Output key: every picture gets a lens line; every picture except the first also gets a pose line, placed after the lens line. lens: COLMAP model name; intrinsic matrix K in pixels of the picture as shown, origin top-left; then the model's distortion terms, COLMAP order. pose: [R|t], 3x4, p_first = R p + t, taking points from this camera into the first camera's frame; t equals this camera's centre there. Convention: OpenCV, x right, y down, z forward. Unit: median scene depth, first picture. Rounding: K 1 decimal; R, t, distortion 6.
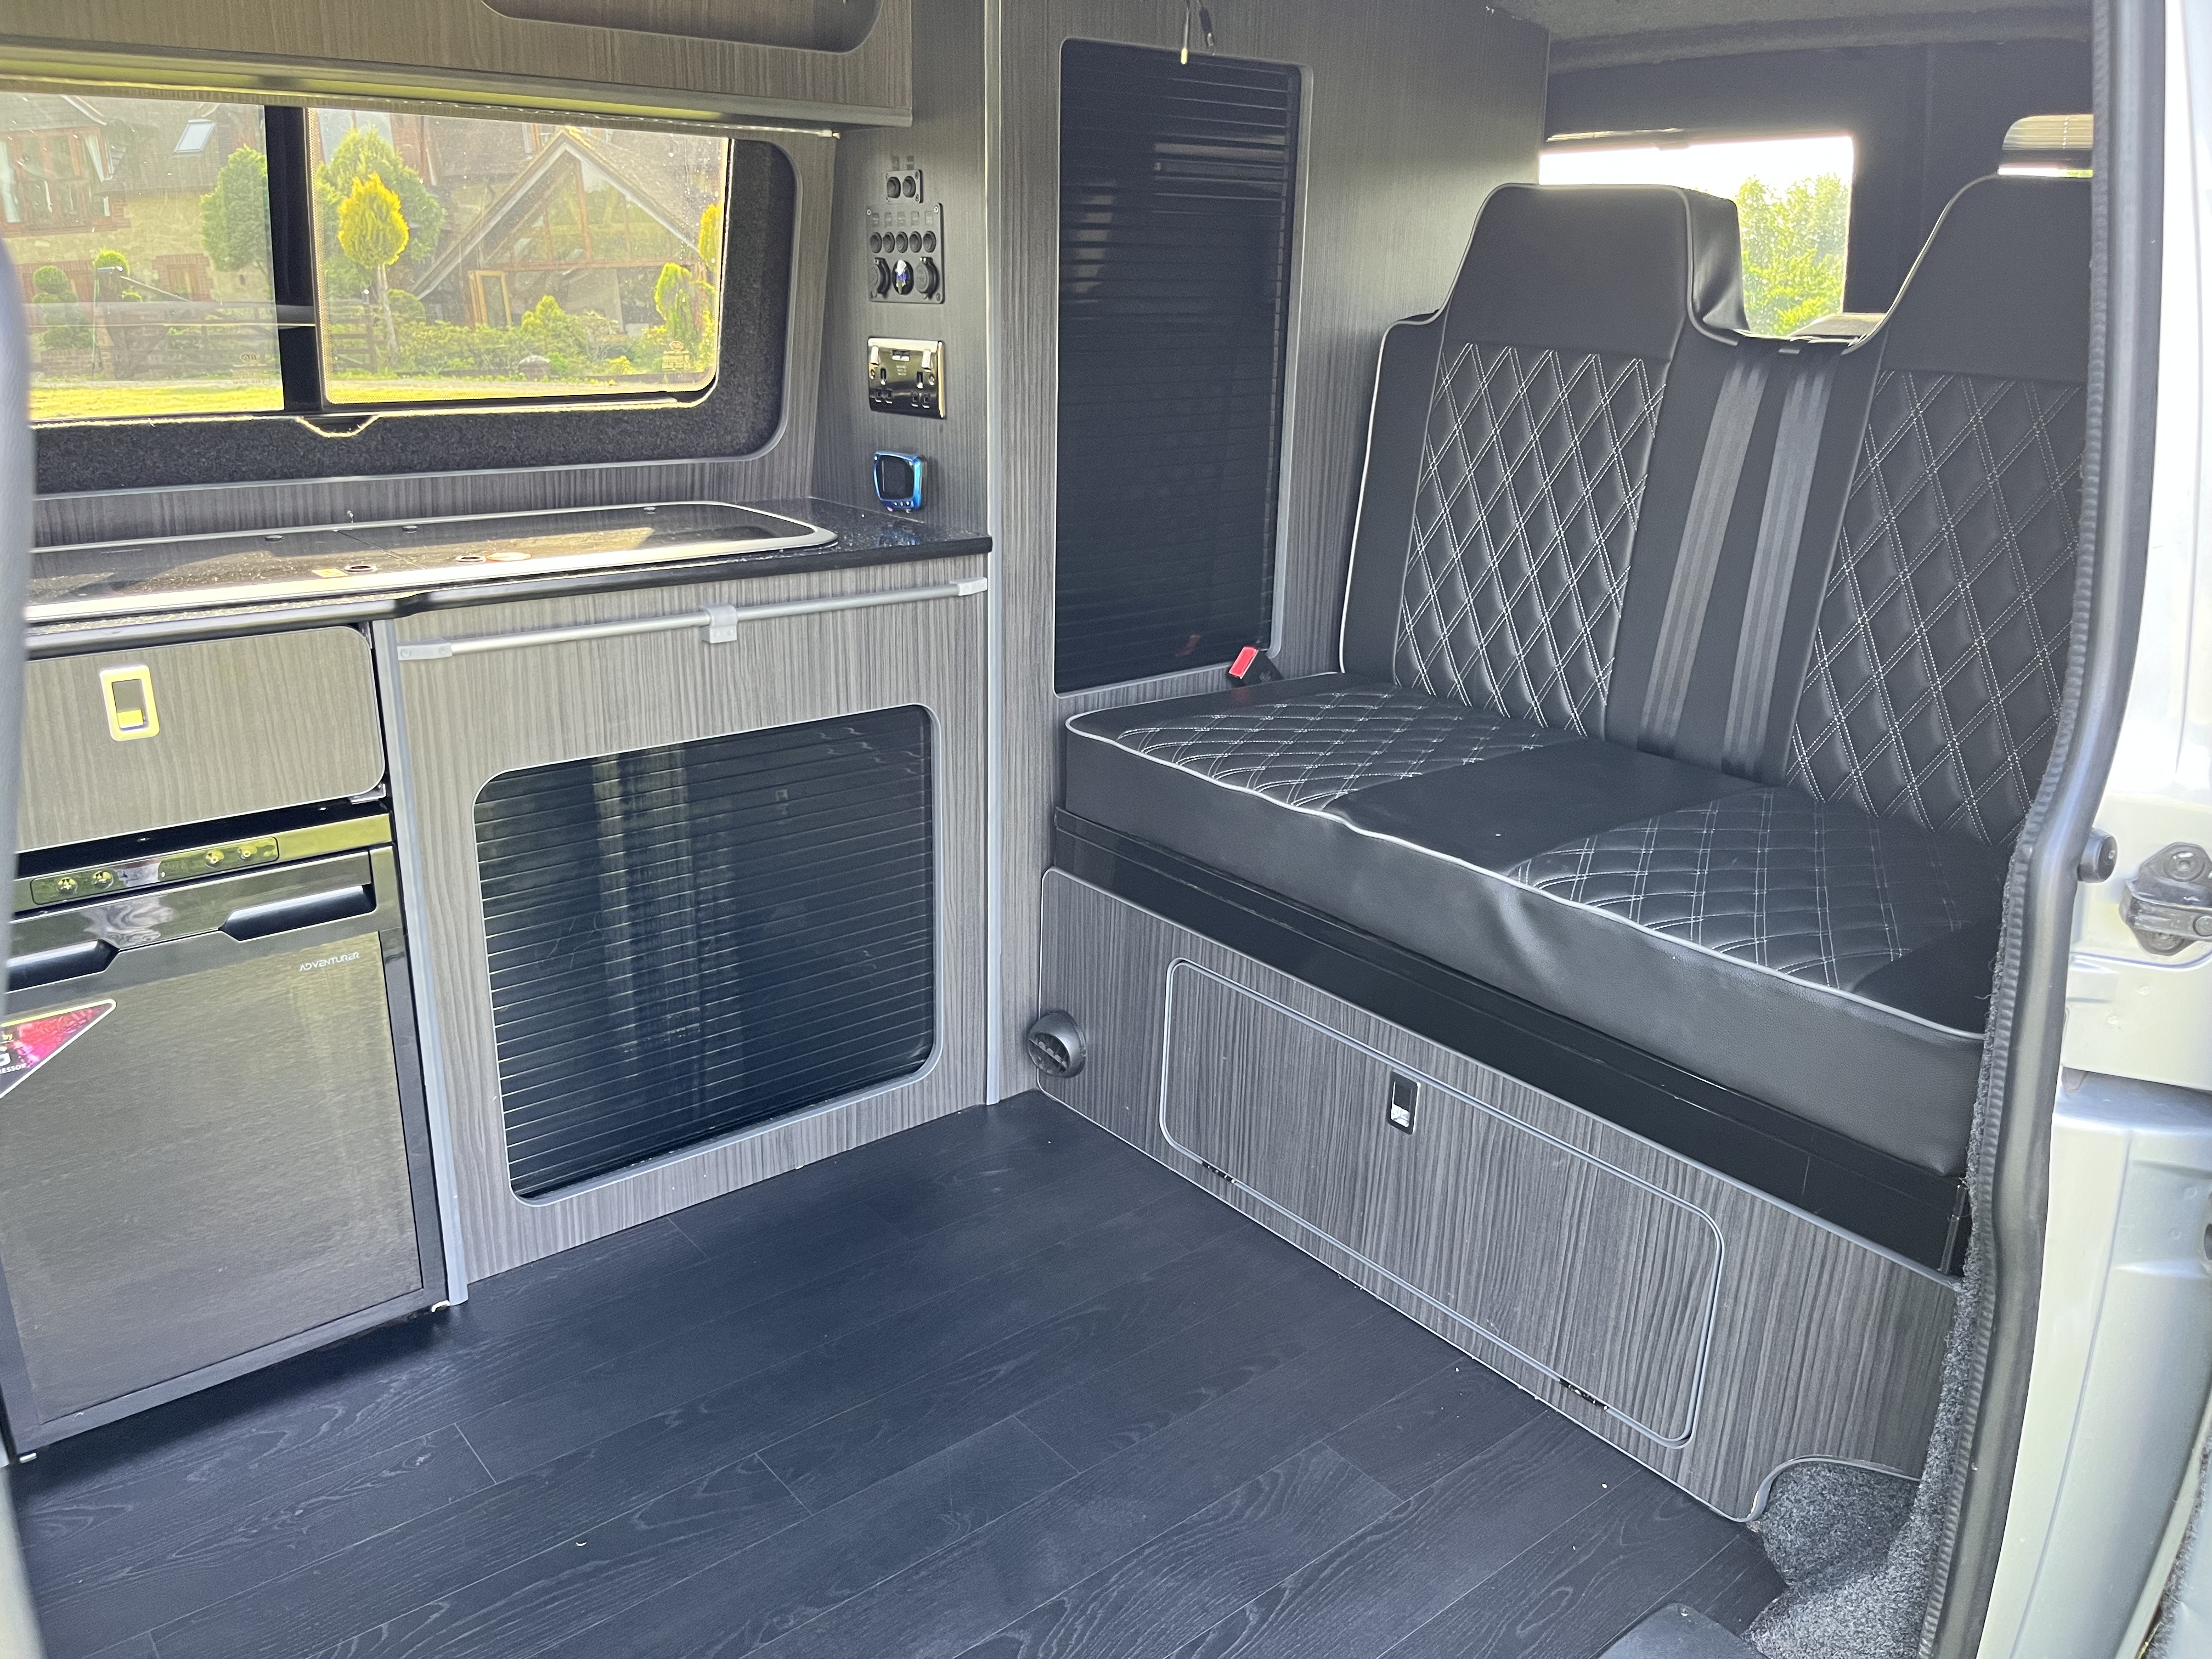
lens RADIAL K [[1720.8, 0, 1106.0], [0, 1720.8, 829.5], [0, 0, 1]] dist [0.004531, 0.001465]
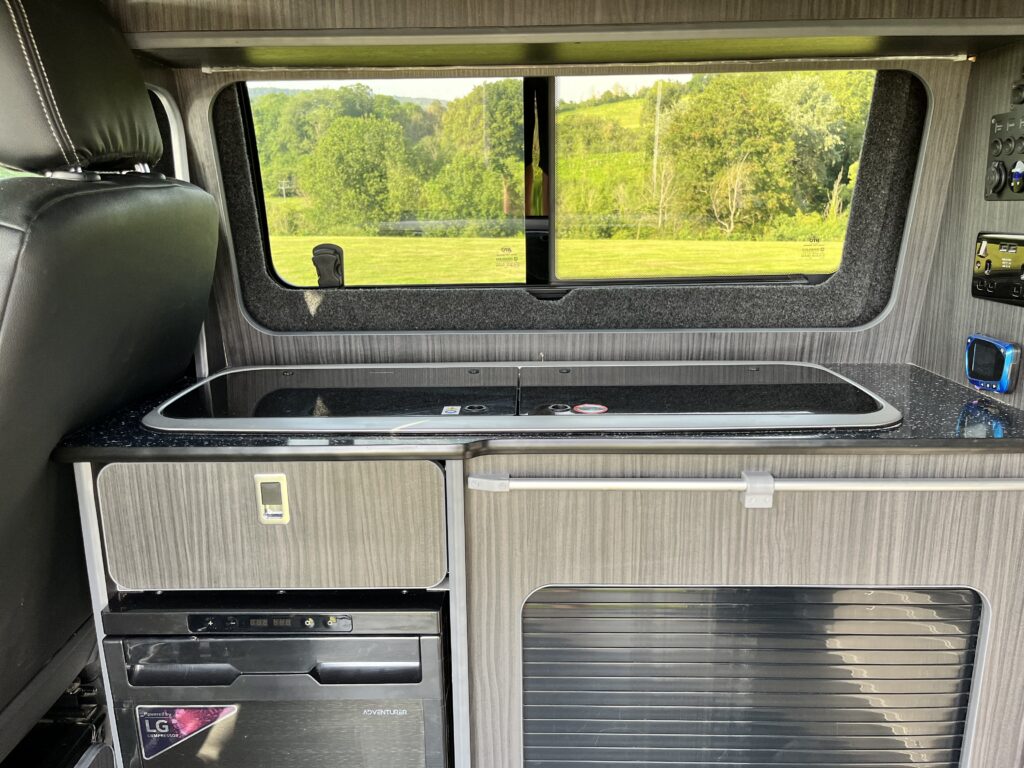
lens RADIAL K [[768.5, 0, 512.0], [0, 768.5, 384.0], [0, 0, 1]] dist [0.050566, -0.065147]
pose [[0.748284, 0.116239, -0.653115, -0.031089], [-0.177432, 0.983729, -0.028205, -0.149739], [0.639210, 0.136989, 0.756733, 0.542172]]
